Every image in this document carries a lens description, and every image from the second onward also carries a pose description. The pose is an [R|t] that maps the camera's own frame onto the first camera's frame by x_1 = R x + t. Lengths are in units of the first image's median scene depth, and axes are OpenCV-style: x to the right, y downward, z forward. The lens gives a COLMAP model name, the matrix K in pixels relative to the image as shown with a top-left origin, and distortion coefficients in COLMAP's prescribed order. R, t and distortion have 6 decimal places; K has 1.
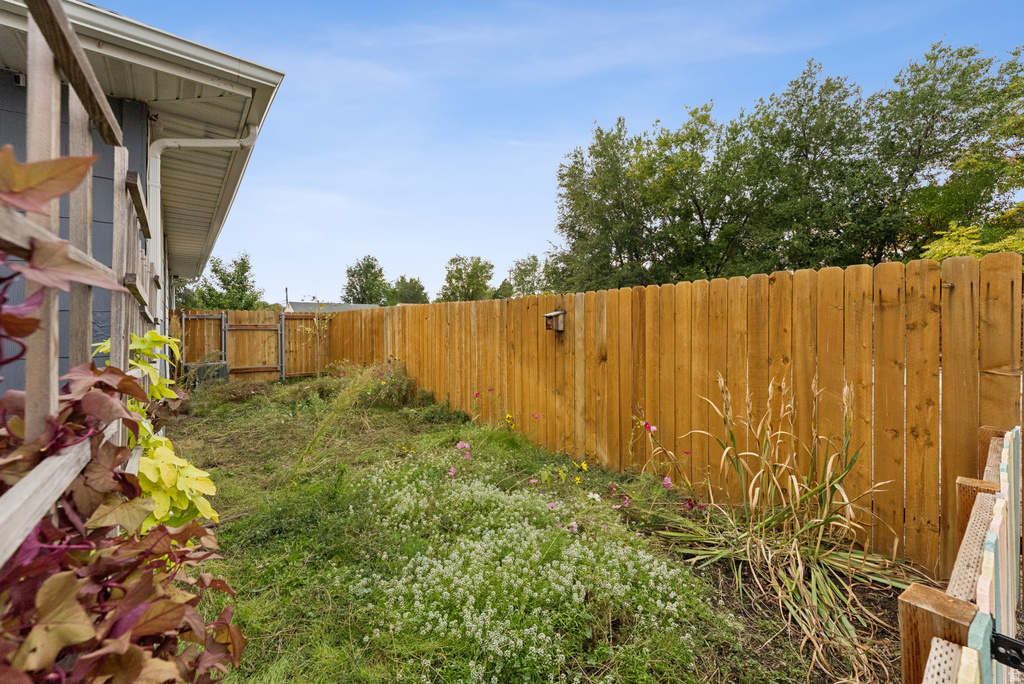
lens RADIAL K [[413.6, 0, 503.6], [0, 413.6, 328.0], [0, 0, 1]] dist [0.001287, 0.000324]
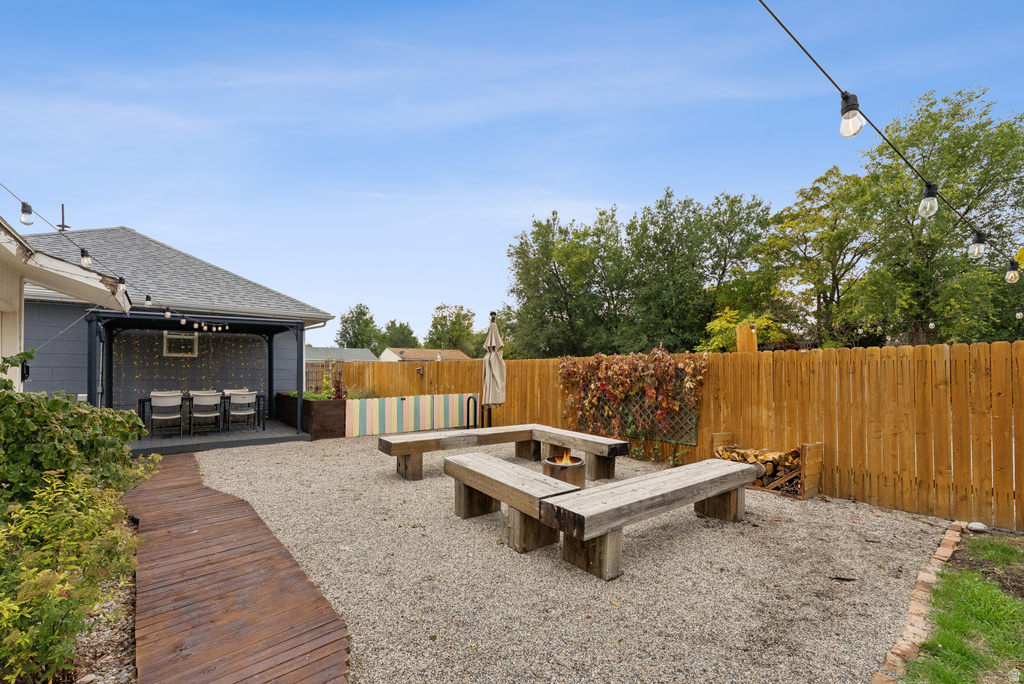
lens RADIAL K [[413.6, 0, 507.7], [0, 413.6, 369.6], [0, 0, 1]] dist [0.001287, 0.000324]
pose [[0.999674, 0.005053, 0.025021, 0.107520], [-0.005050, 0.999987, -0.000187, -0.004503], [-0.025021, 0.000061, 0.999687, -0.310983]]
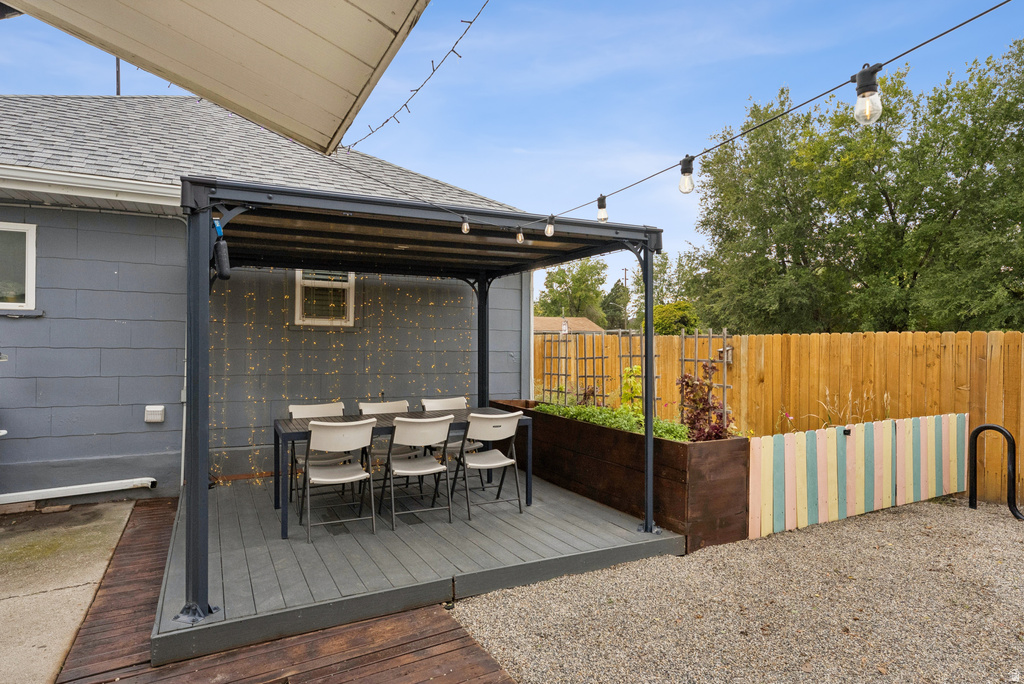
lens RADIAL K [[559.6, 0, 506.8], [0, 559.6, 341.6], [0, 0, 1]] dist [-0.000127, -0.001236]
pose [[0.982799, 0.008177, -0.184498, -0.041804], [-0.009142, 0.999949, -0.004380, -0.007172], [0.184453, 0.005991, 0.982823, -0.166297]]
